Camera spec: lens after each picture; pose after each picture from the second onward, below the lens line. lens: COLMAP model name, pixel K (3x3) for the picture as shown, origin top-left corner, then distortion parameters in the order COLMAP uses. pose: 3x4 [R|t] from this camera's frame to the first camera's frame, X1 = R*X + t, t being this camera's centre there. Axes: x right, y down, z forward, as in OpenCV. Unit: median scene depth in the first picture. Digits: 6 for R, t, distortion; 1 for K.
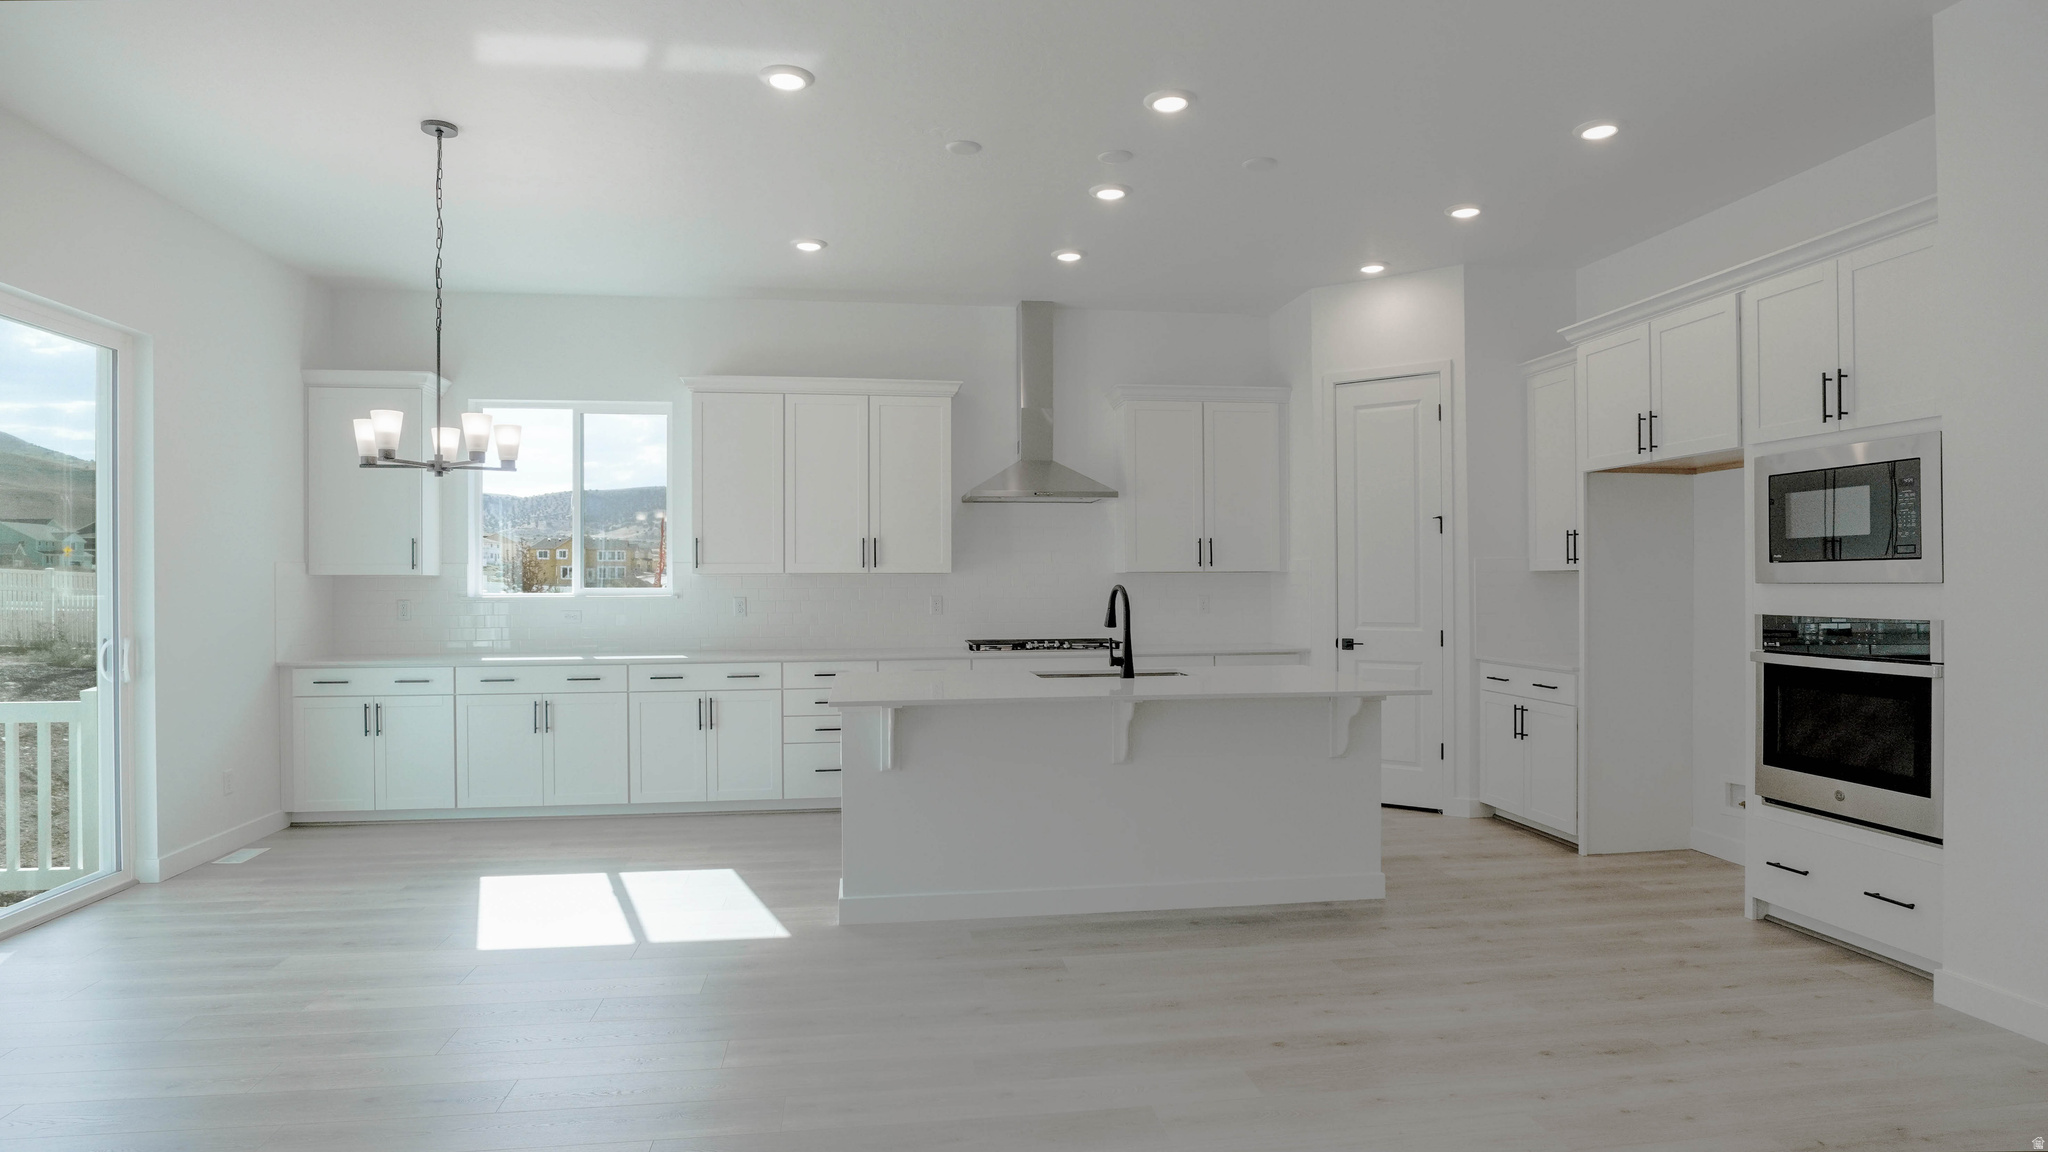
lens RADIAL K [[1125.1, 0, 1024.8], [0, 1125.1, 581.4], [0, 0, 1]] dist [-0.032558, 0.005301]
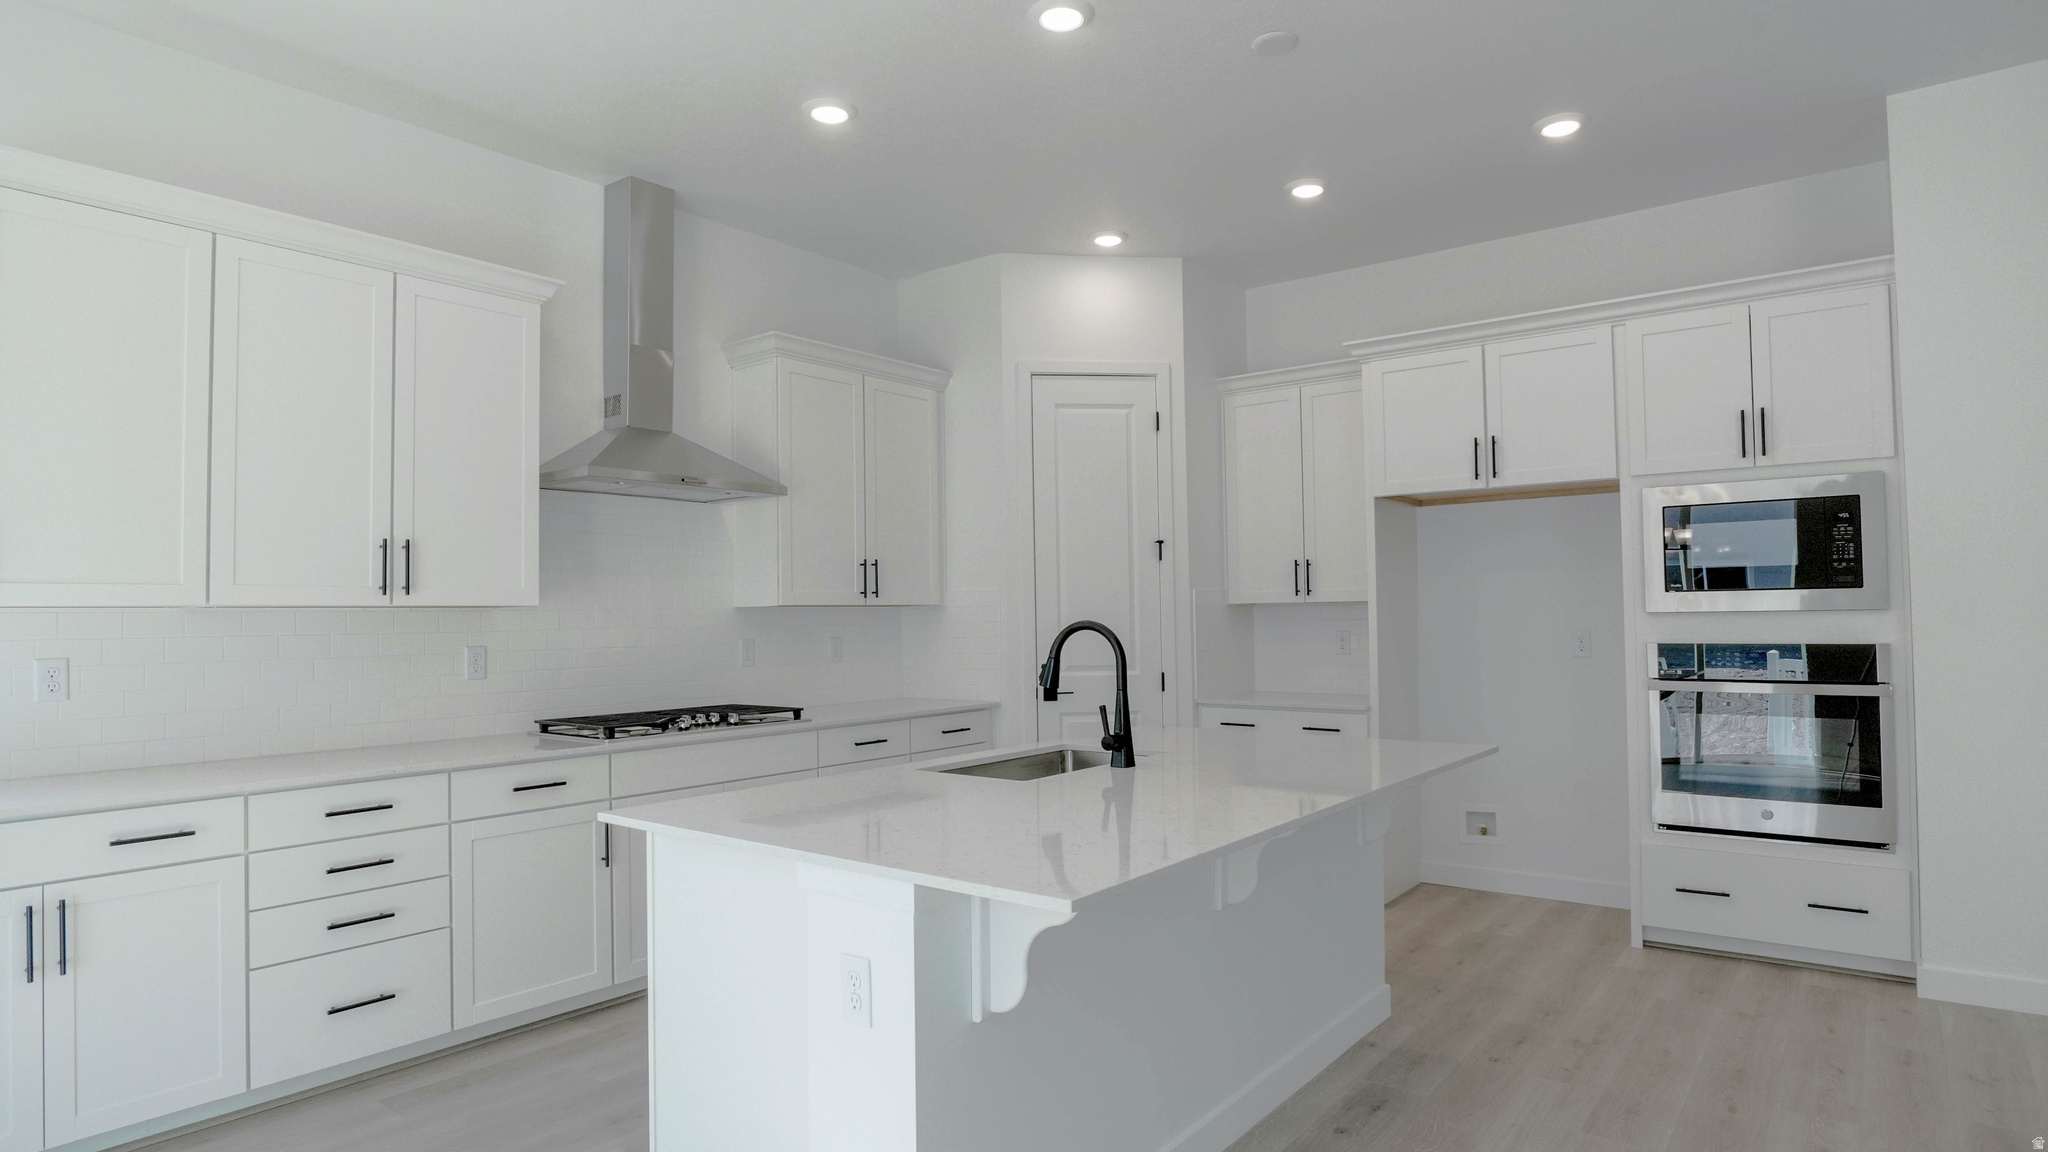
lens RADIAL K [[1125.1, 0, 1059.8], [0, 1125.1, 576.0], [0, 0, 1]] dist [-0.032558, 0.005301]
pose [[0.721194, 0.019194, 0.692467, -0.300968], [0.008880, 0.999278, -0.036947, 0.000963], [-0.692676, 0.032796, 0.720503, 0.445736]]
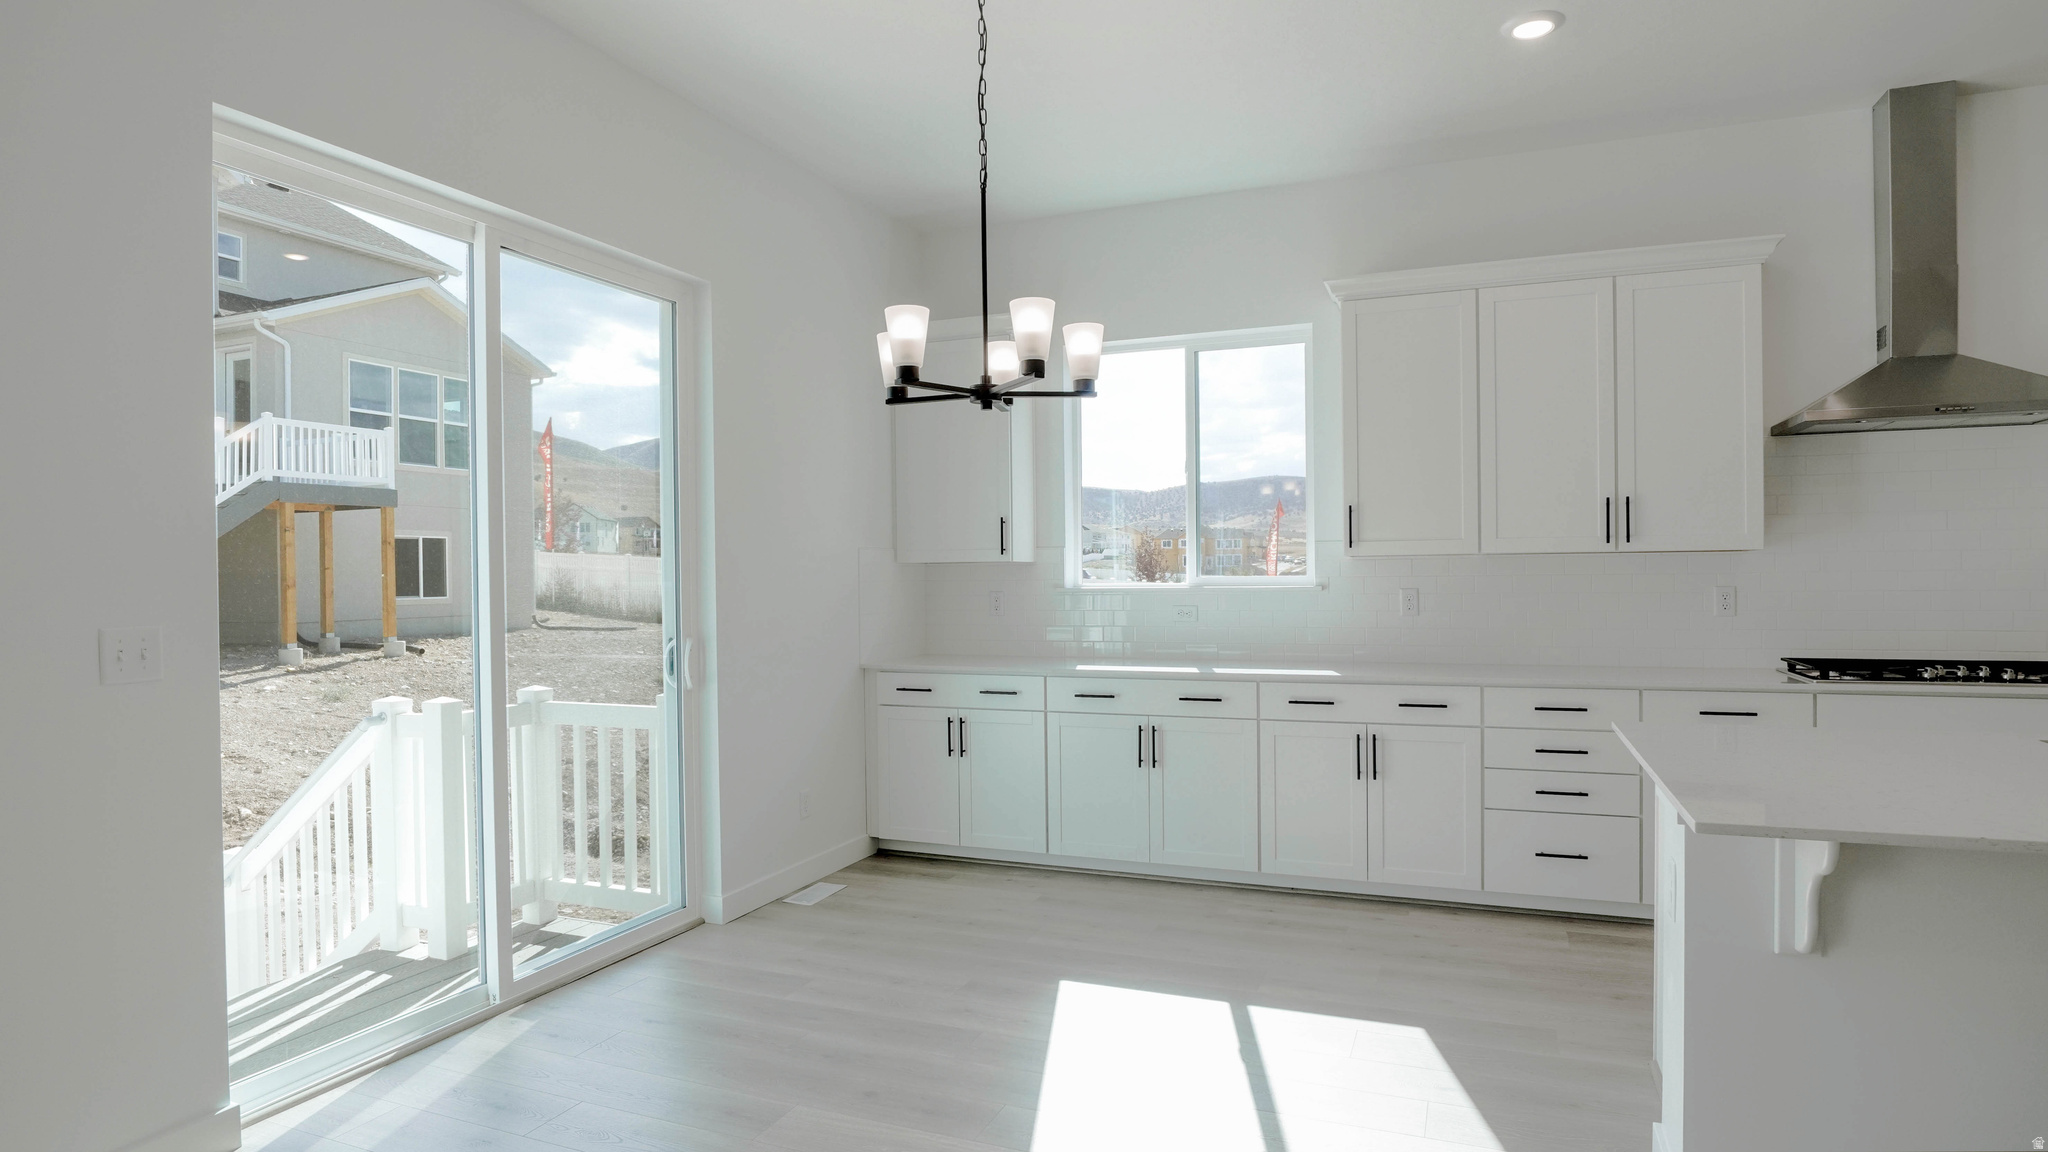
lens RADIAL K [[1125.1, 0, 1014.6], [0, 1125.1, 583.9], [0, 0, 1]] dist [-0.032558, 0.005301]
pose [[0.856676, -0.000350, -0.515854, -0.114733], [0.007542, 0.999901, 0.011845, 0.001019], [0.515799, -0.014038, 0.856594, 0.298679]]
